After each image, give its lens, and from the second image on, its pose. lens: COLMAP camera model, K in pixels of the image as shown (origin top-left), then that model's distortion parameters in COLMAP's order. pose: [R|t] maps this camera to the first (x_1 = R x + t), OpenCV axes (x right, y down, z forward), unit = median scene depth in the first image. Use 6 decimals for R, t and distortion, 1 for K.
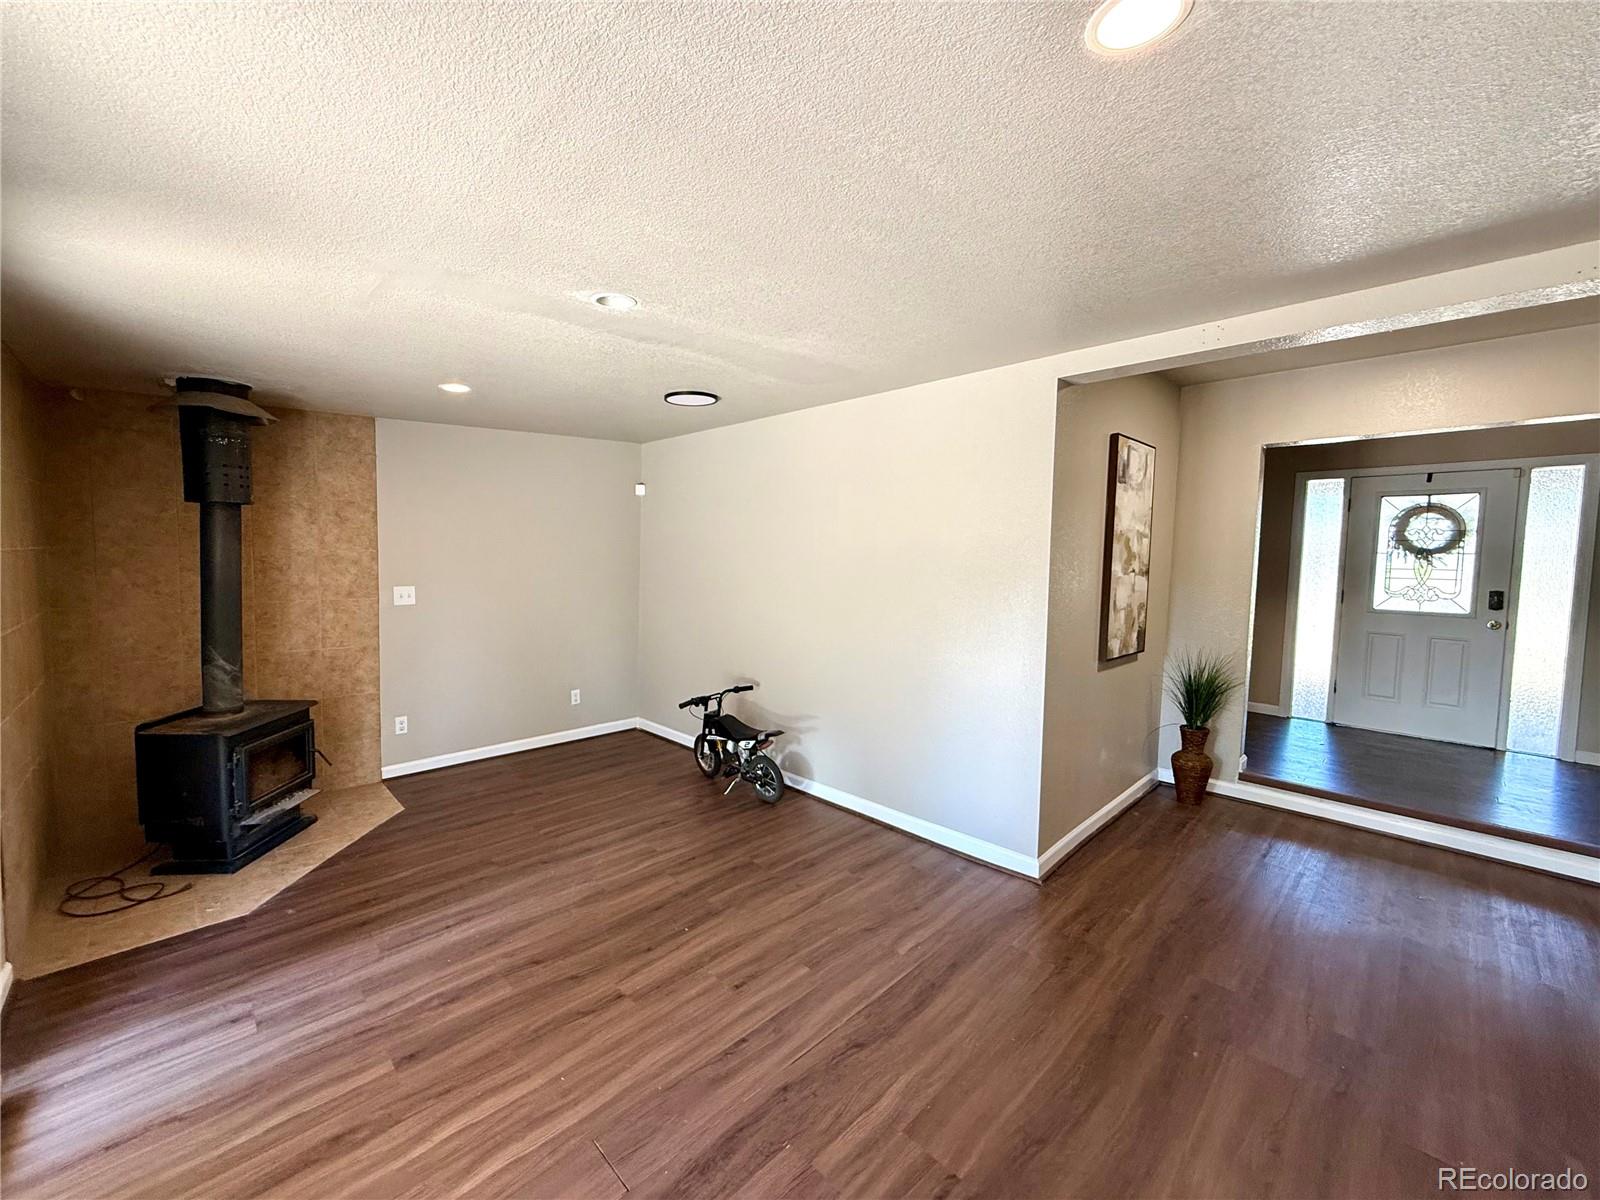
lens RADIAL K [[638.8, 0, 800.7], [0, 638.8, 593.5], [0, 0, 1]] dist [-0.002049, -0.000162]
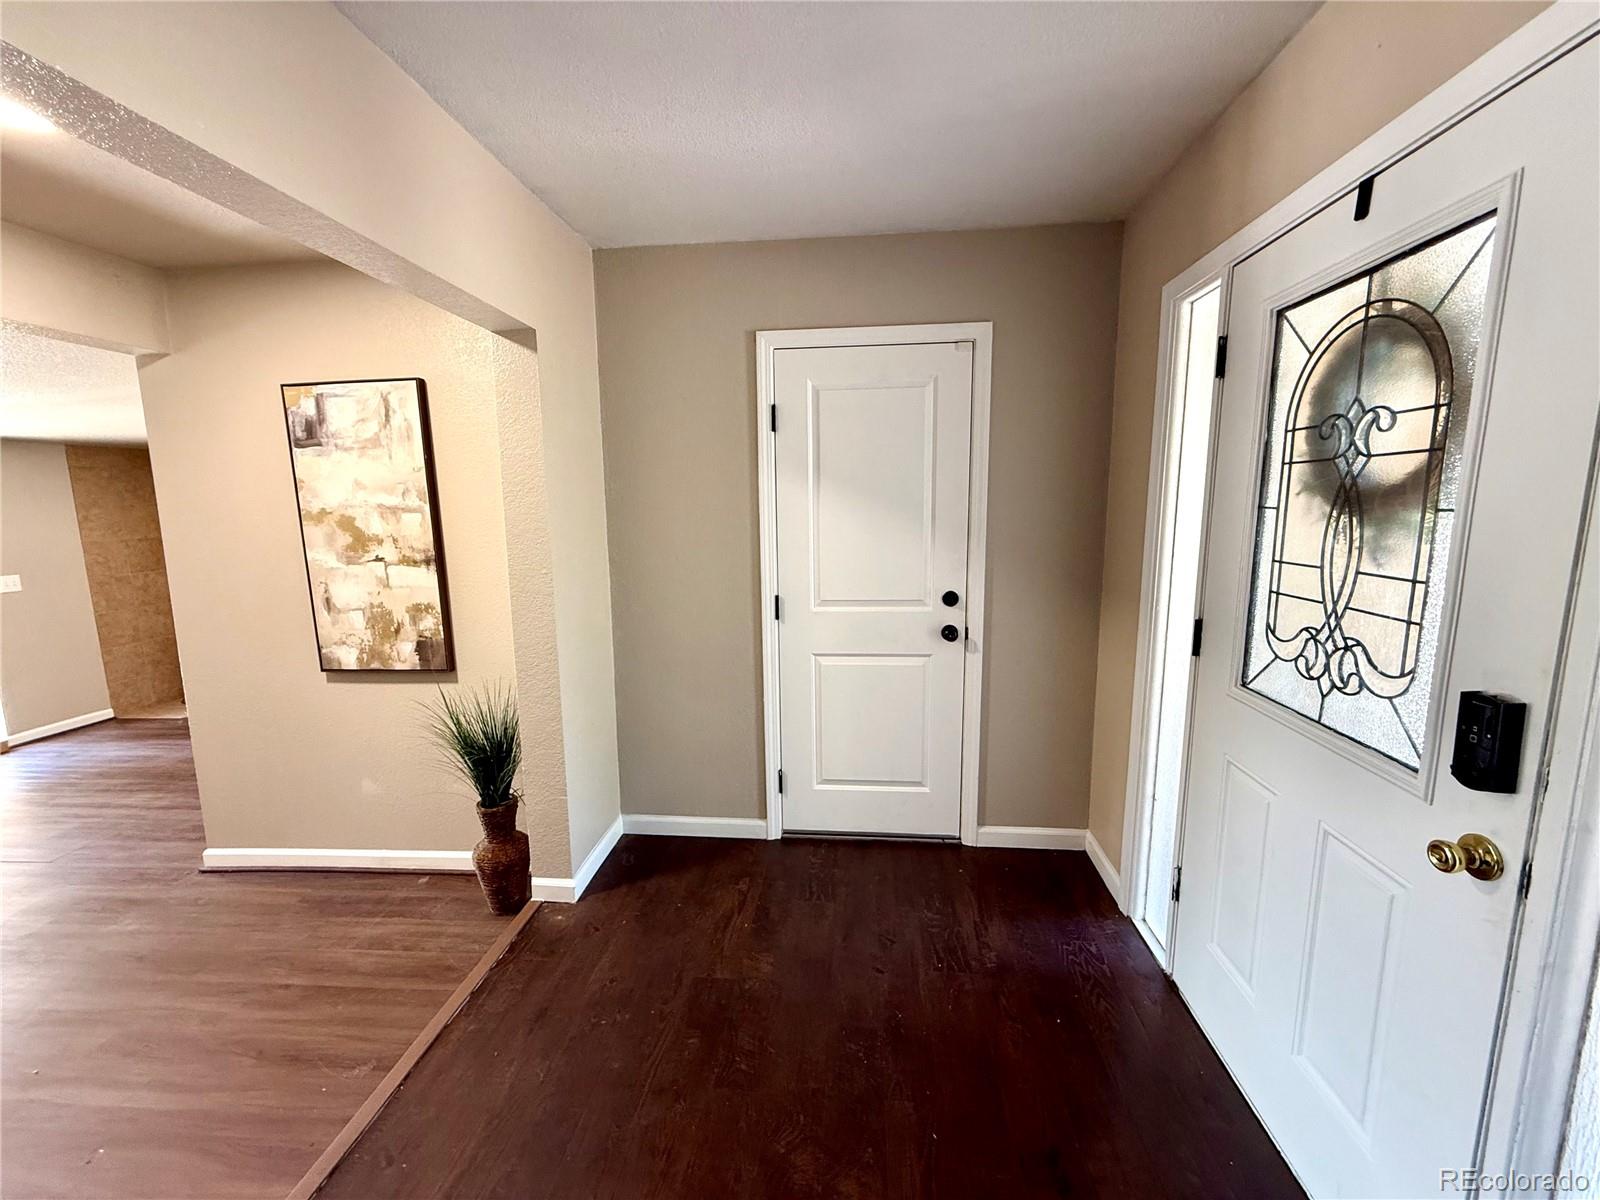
lens RADIAL K [[638.8, 0, 803.7], [0, 638.8, 601.5], [0, 0, 1]] dist [-0.002049, -0.000162]
pose [[0.649372, 0.083301, -0.755895, 1.100540], [-0.010429, 0.994864, 0.100677, -0.052105], [0.760400, -0.057494, 0.646906, 0.704258]]
